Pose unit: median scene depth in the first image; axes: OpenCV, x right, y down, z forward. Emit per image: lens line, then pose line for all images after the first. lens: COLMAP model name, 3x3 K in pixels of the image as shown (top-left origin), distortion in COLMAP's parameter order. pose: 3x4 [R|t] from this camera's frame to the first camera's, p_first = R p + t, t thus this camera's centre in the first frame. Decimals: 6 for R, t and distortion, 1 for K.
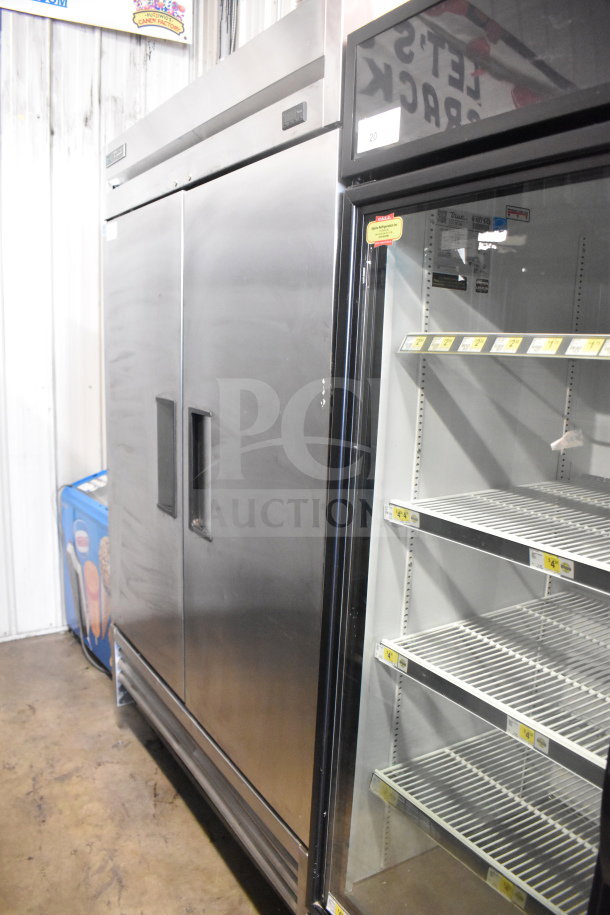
lens RADIAL K [[709.0, 0, 302.8], [0, 709.0, 458.5], [0, 0, 1]] dist [-0.081327, -0.001320]
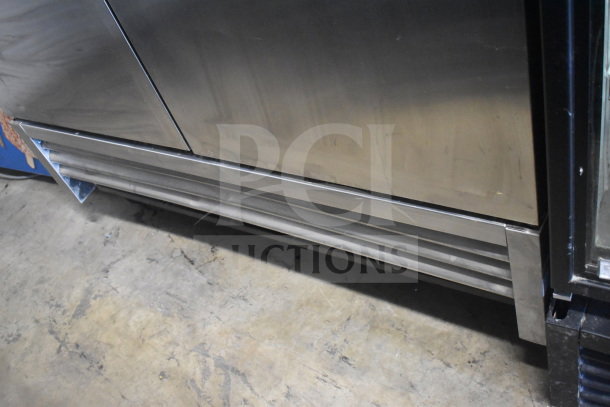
lens RADIAL K [[631.4, 0, 304.9], [0, 631.4, 201.9], [0, 0, 1]] dist [-0.073476, 0.000000]
pose [[0.840882, -0.529298, 0.112965, -0.148362], [0.392232, 0.739803, 0.546668, 0.076446], [-0.372922, -0.415375, 0.829694, 0.362156]]
